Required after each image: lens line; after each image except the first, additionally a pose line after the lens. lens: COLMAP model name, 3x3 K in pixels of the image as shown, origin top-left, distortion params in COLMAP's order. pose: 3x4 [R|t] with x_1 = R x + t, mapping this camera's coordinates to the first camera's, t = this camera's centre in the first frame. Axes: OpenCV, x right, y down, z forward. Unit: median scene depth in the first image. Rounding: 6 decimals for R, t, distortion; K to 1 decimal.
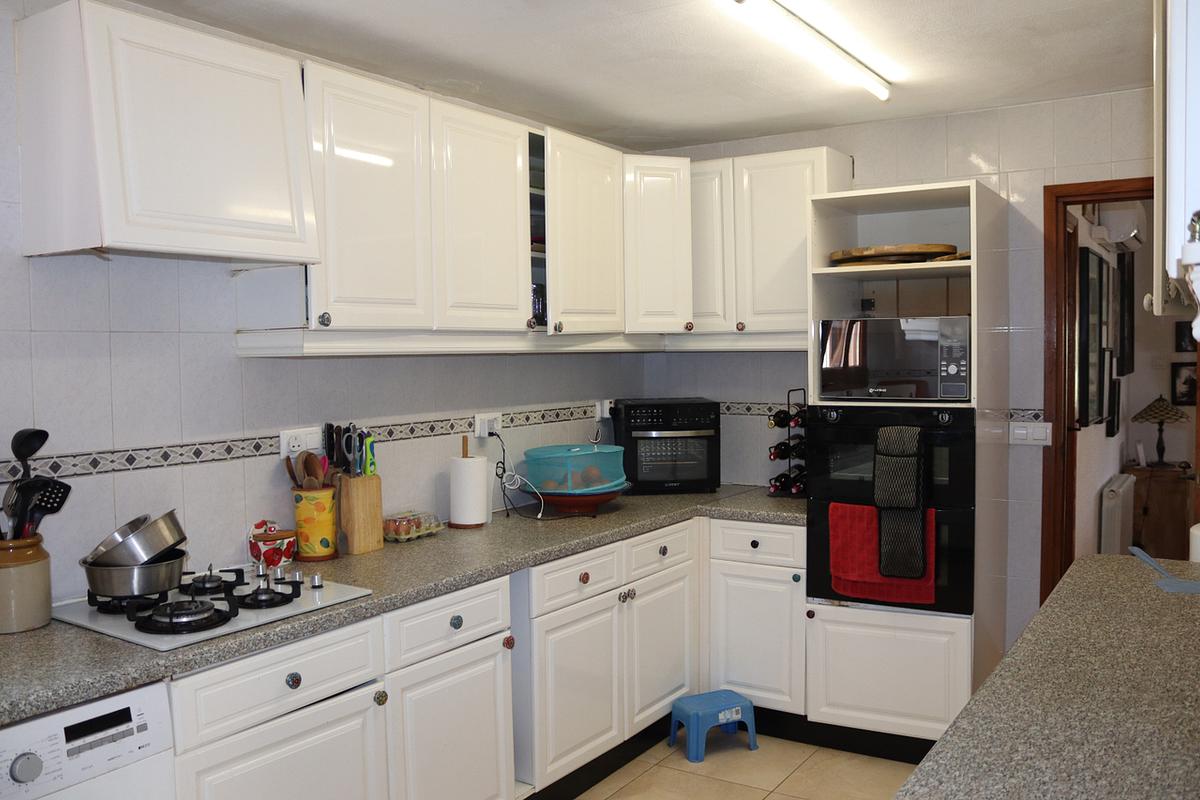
lens RADIAL K [[993.7, 0, 598.9], [0, 993.7, 400.6], [0, 0, 1]] dist [-0.161432, 0.137999]
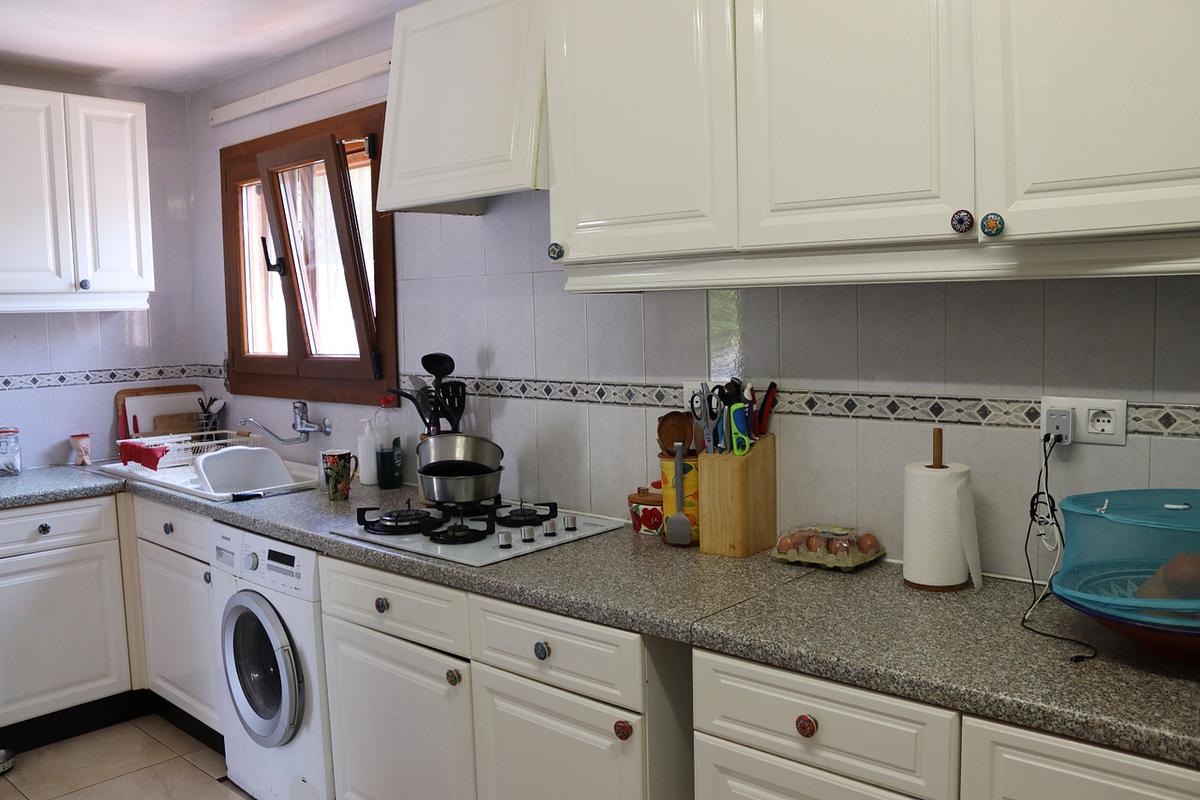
lens RADIAL K [[993.7, 0, 598.3], [0, 993.7, 391.0], [0, 0, 1]] dist [-0.161432, 0.137999]
pose [[-0.144221, 0.095132, -0.984962, 0.472818], [-0.024640, 0.994714, 0.099681, -0.039443], [0.989239, 0.038646, -0.141115, 0.950867]]
